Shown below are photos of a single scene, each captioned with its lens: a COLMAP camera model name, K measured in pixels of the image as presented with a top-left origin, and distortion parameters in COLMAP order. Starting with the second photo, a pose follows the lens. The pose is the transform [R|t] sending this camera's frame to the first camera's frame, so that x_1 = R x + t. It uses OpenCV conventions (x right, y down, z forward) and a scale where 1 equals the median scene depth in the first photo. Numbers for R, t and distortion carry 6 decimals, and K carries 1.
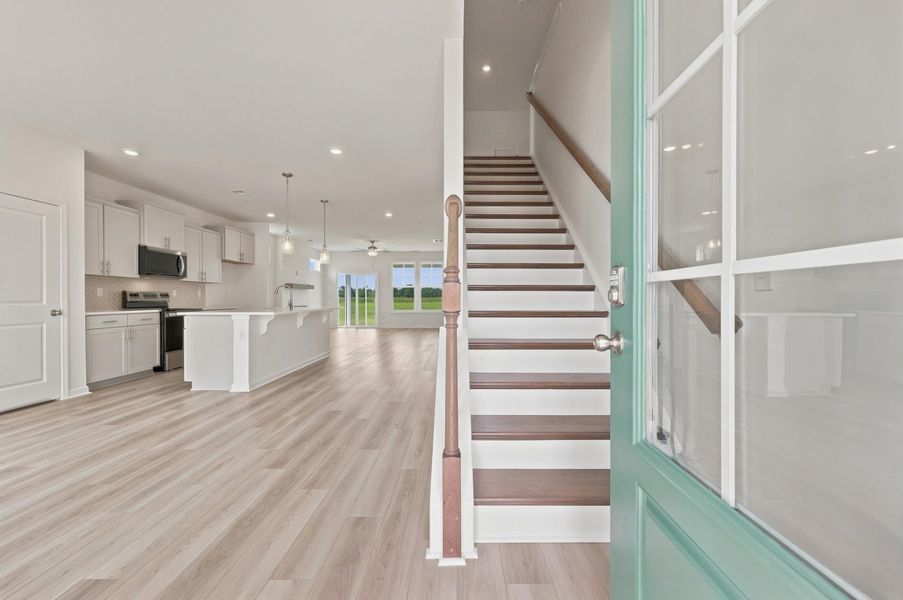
lens RADIAL K [[368.7, 0, 449.6], [0, 368.7, 297.8], [0, 0, 1]] dist [0.002618, -0.001050]
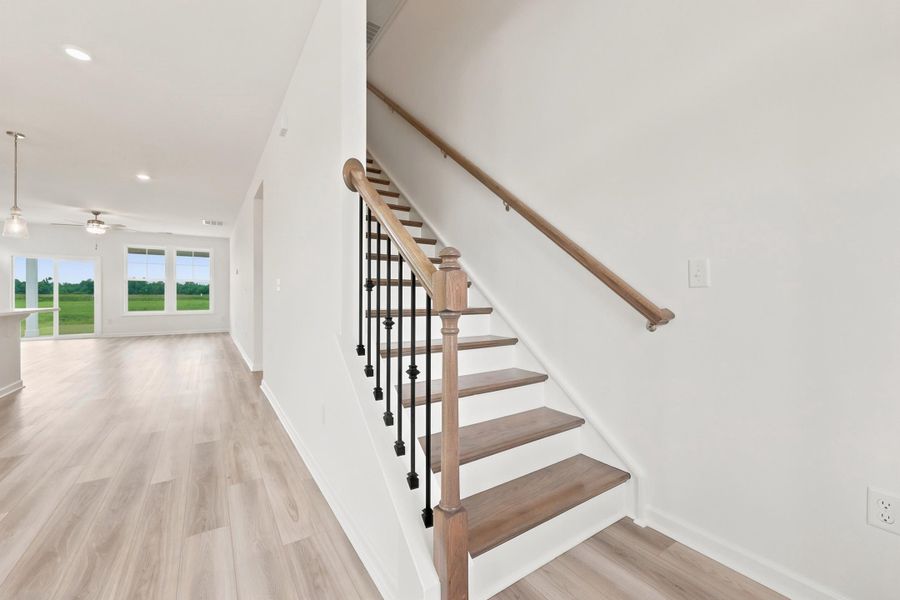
lens RADIAL K [[367.5, 0, 449.5], [0, 367.5, 297.0], [0, 0, 1]] dist [0.002618, -0.001050]
pose [[0.822205, -0.000644, 0.569191, -0.142874], [-0.001700, 0.999992, 0.003588, 0.002291], [-0.569188, -0.003918, 0.822198, 0.146147]]
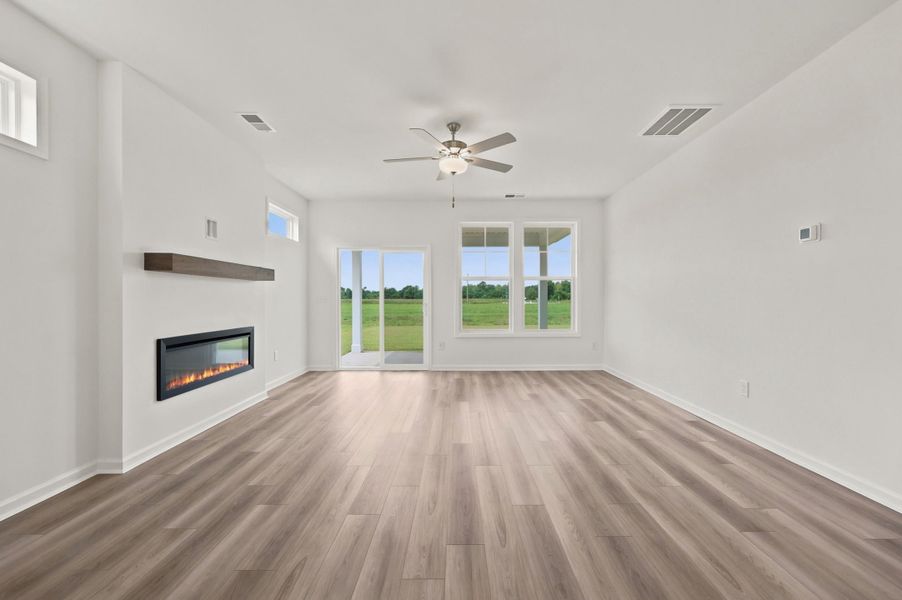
lens RADIAL K [[368.3, 0, 442.4], [0, 368.3, 299.1], [0, 0, 1]] dist [0.002618, -0.001050]
pose [[0.999894, -0.001726, -0.014475, -0.529939], [0.001732, 0.999998, 0.000411, -0.016057], [0.014475, -0.000436, 0.999895, 1.699614]]
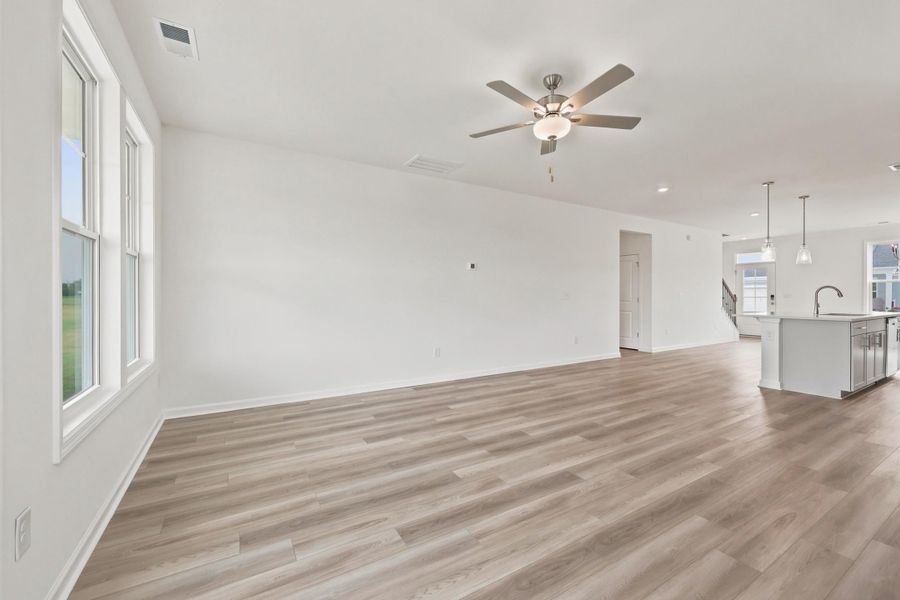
lens RADIAL K [[367.5, 0, 457.1], [0, 367.5, 297.3], [0, 0, 1]] dist [0.002618, -0.001050]
pose [[-0.527756, -0.002345, 0.849393, -0.952038], [-0.000723, 0.999997, 0.002311, -0.016380], [-0.849396, 0.000605, -0.527756, 2.918392]]
